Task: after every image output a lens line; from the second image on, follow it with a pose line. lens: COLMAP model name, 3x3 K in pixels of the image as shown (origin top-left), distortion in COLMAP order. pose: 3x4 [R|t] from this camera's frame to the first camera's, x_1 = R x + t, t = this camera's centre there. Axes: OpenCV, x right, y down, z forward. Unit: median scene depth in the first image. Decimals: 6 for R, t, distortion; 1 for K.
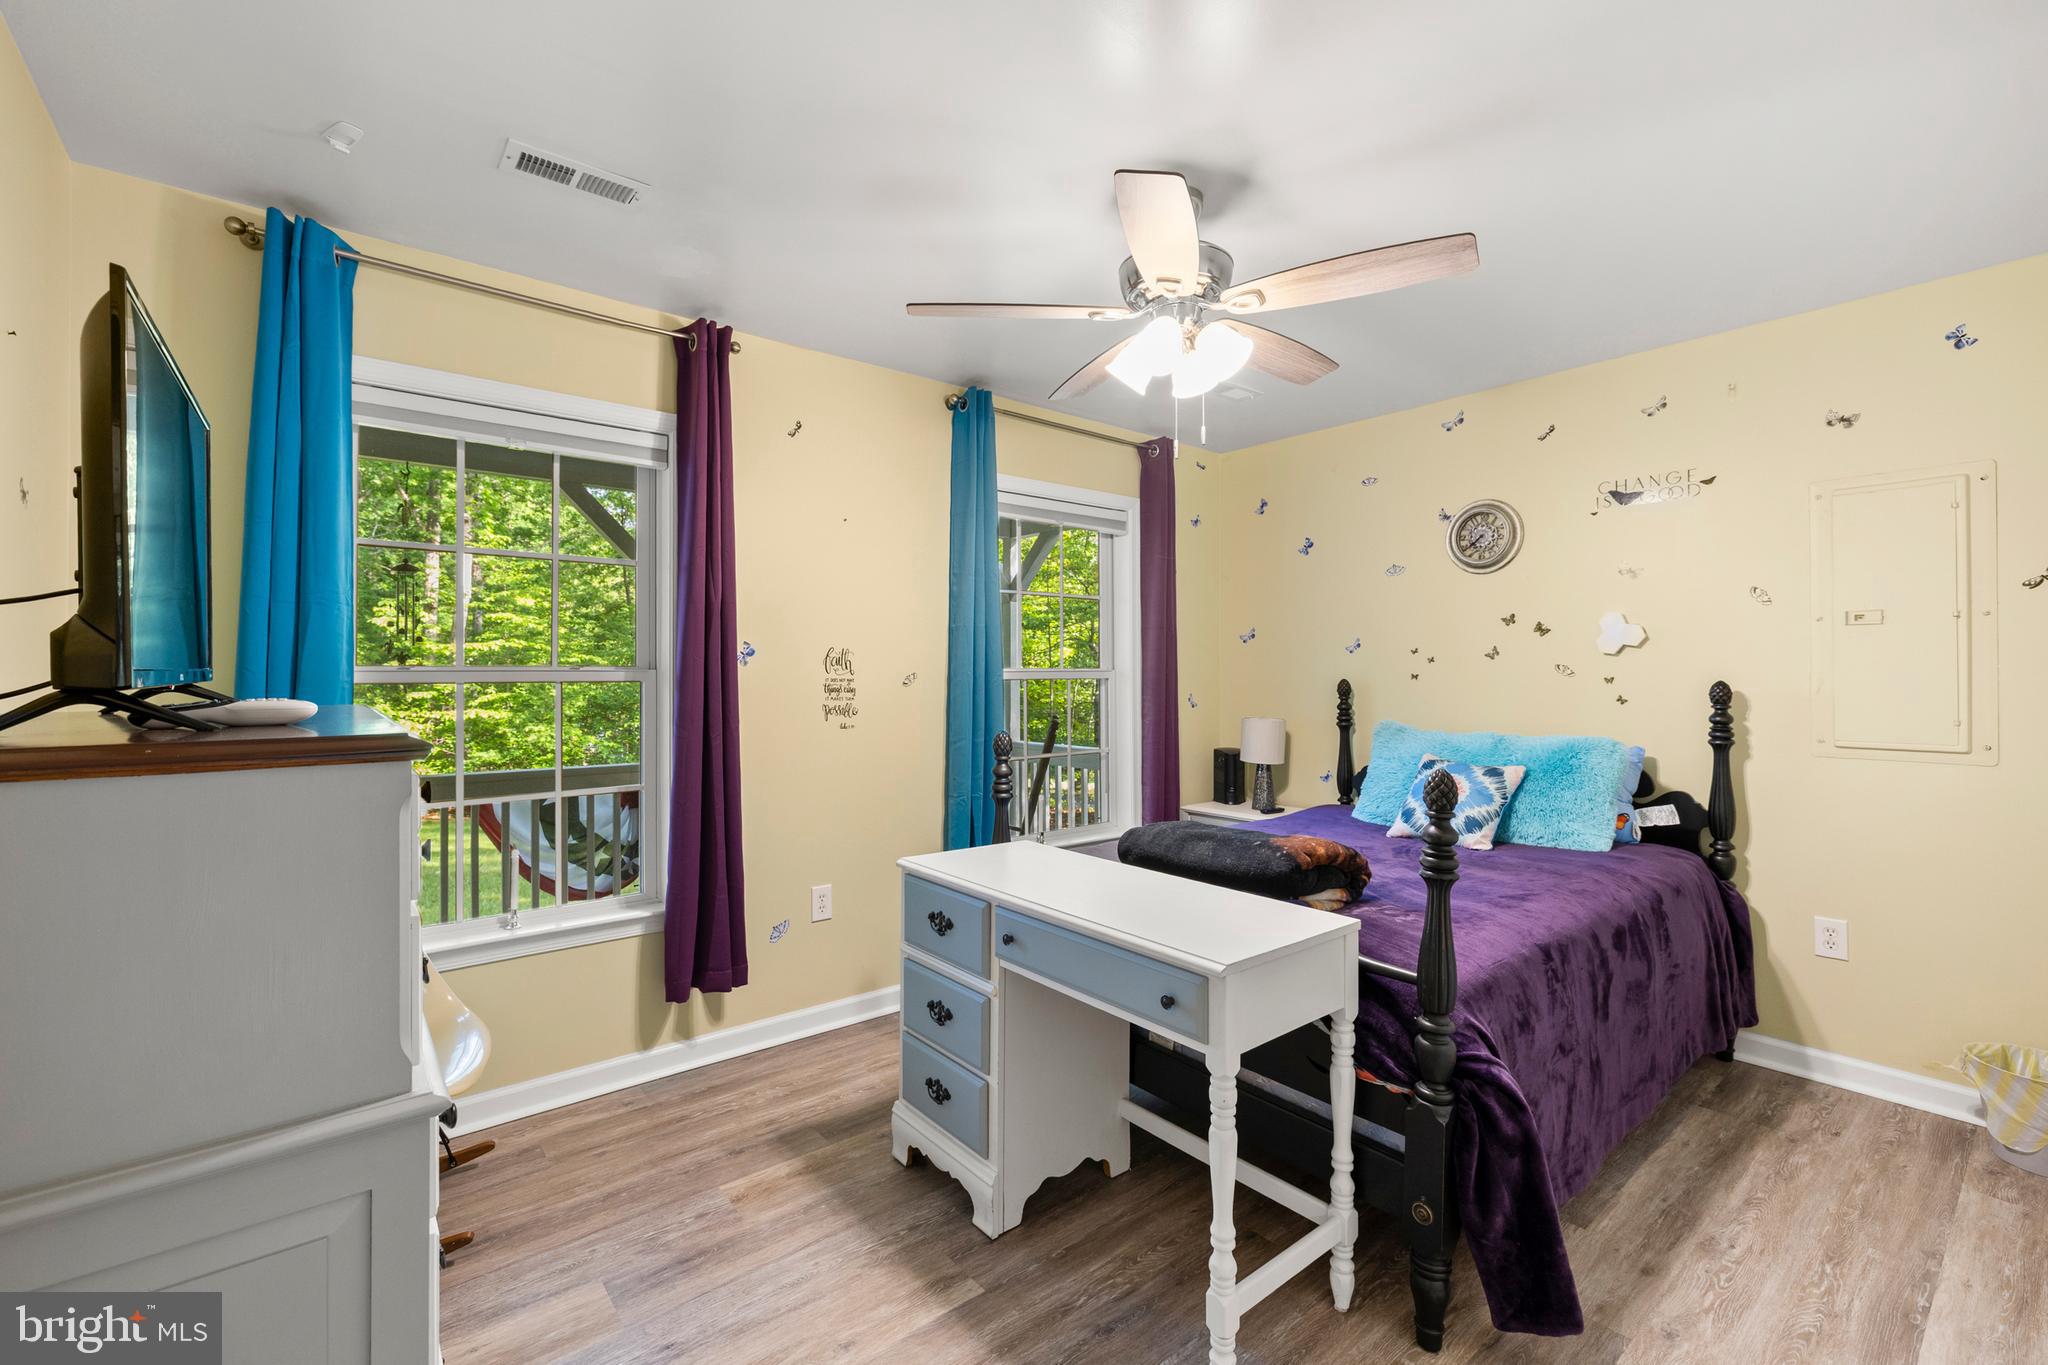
lens RADIAL K [[864.5, 0, 1024.2], [0, 864.5, 680.1], [0, 0, 1]] dist [0.001035, 0.000401]
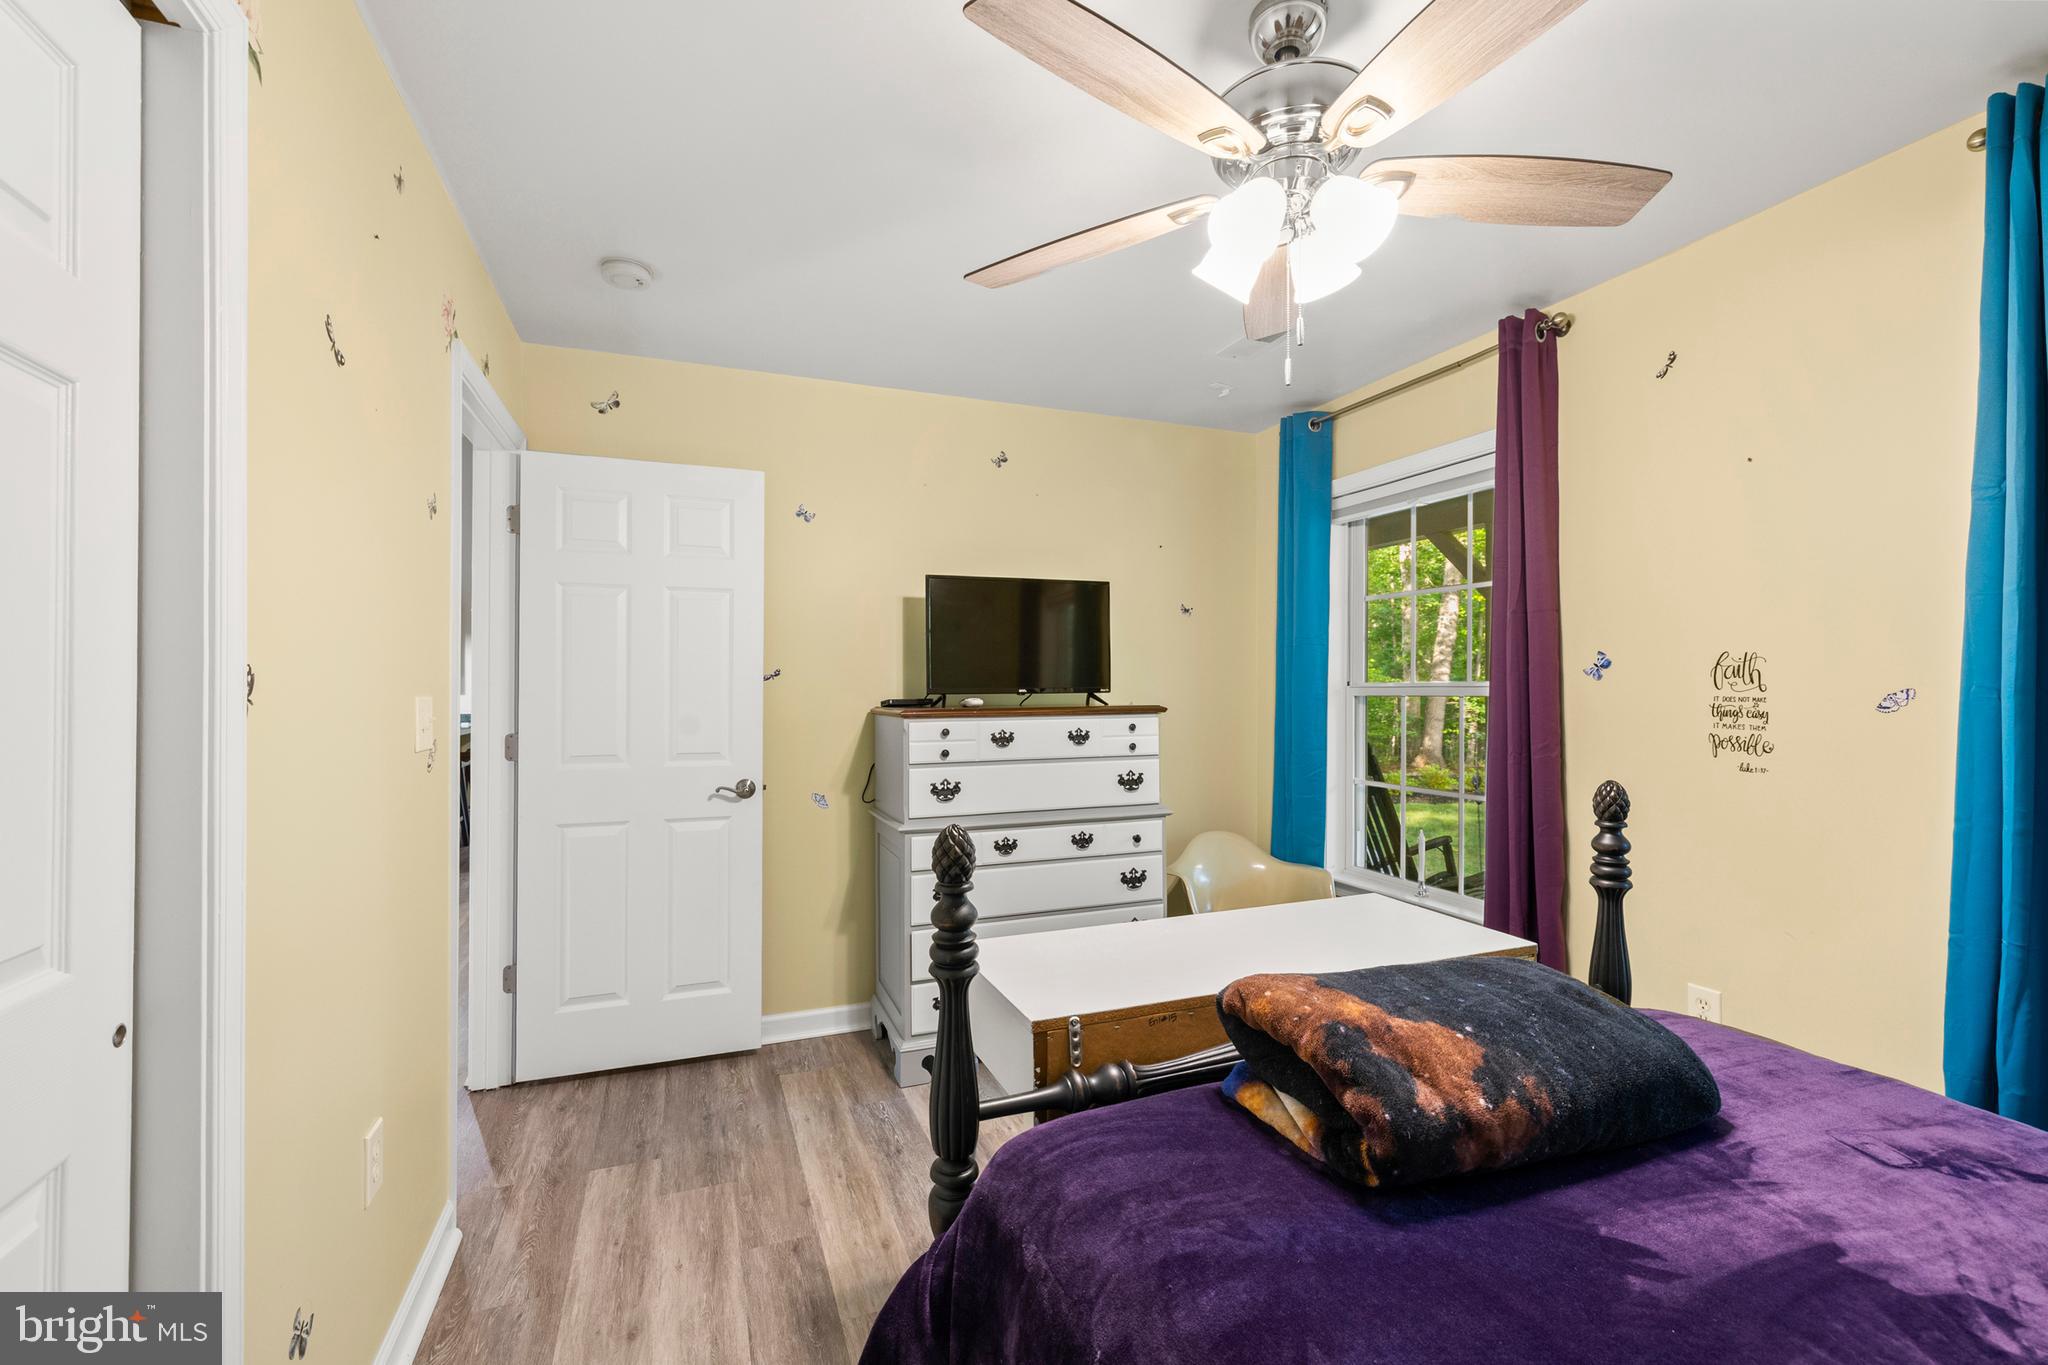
lens RADIAL K [[864.5, 0, 1022.7], [0, 864.5, 686.9], [0, 0, 1]] dist [0.001035, 0.000401]
pose [[-0.297707, 0.000683, -0.954657, 0.604159], [-0.003795, 0.999991, 0.001899, -0.008757], [0.954650, 0.004188, -0.297702, 0.668292]]
